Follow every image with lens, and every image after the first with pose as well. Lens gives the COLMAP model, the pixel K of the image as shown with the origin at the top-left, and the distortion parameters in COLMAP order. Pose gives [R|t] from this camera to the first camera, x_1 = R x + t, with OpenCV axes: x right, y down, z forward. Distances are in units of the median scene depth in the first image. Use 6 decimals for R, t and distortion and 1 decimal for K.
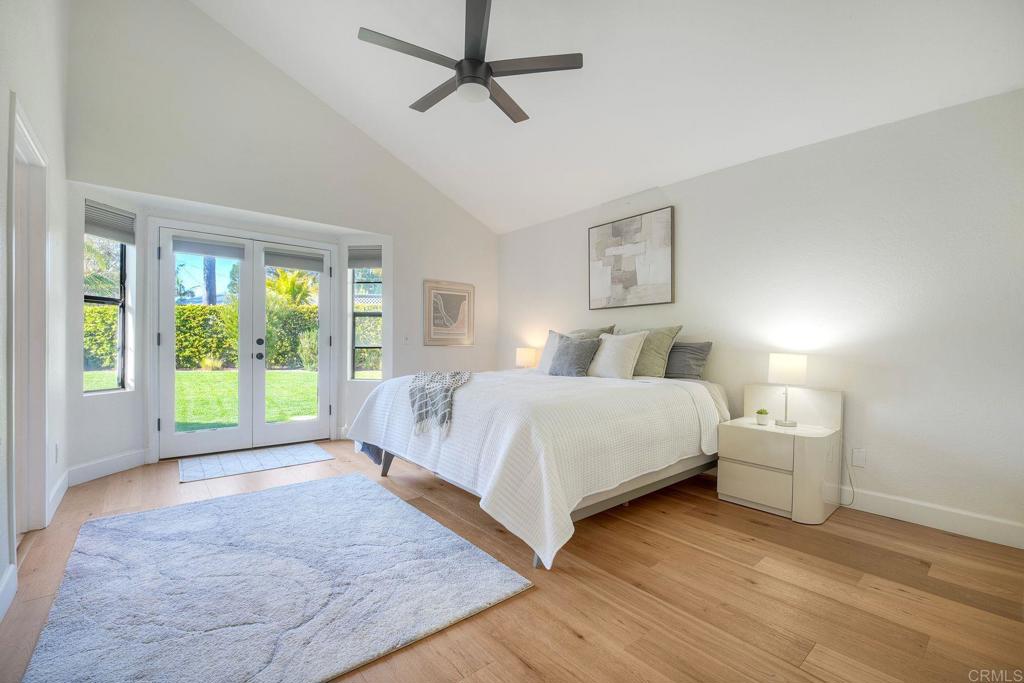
lens RADIAL K [[429.3, 0, 525.6], [0, 429.3, 358.2], [0, 0, 1]] dist [-0.006515, -0.003218]
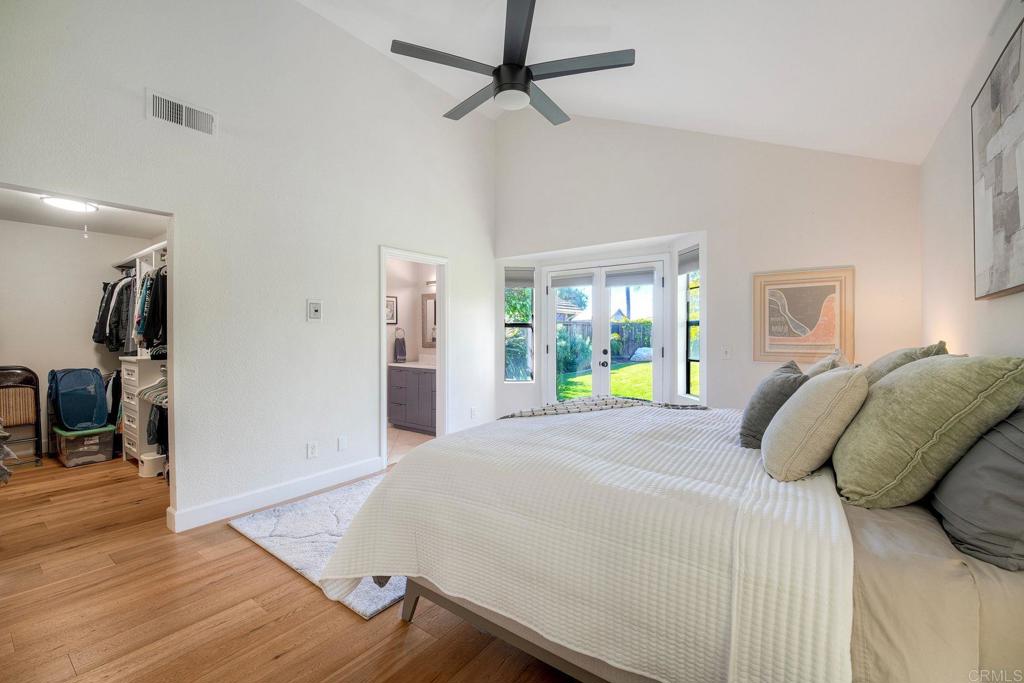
lens RADIAL K [[429.3, 0, 502.9], [0, 429.3, 336.8], [0, 0, 1]] dist [-0.006515, -0.003218]
pose [[0.195295, -0.001009, -0.980744, 0.471779], [-0.030626, 0.999506, -0.007126, -0.062294], [0.980266, 0.031428, 0.195167, 0.490589]]
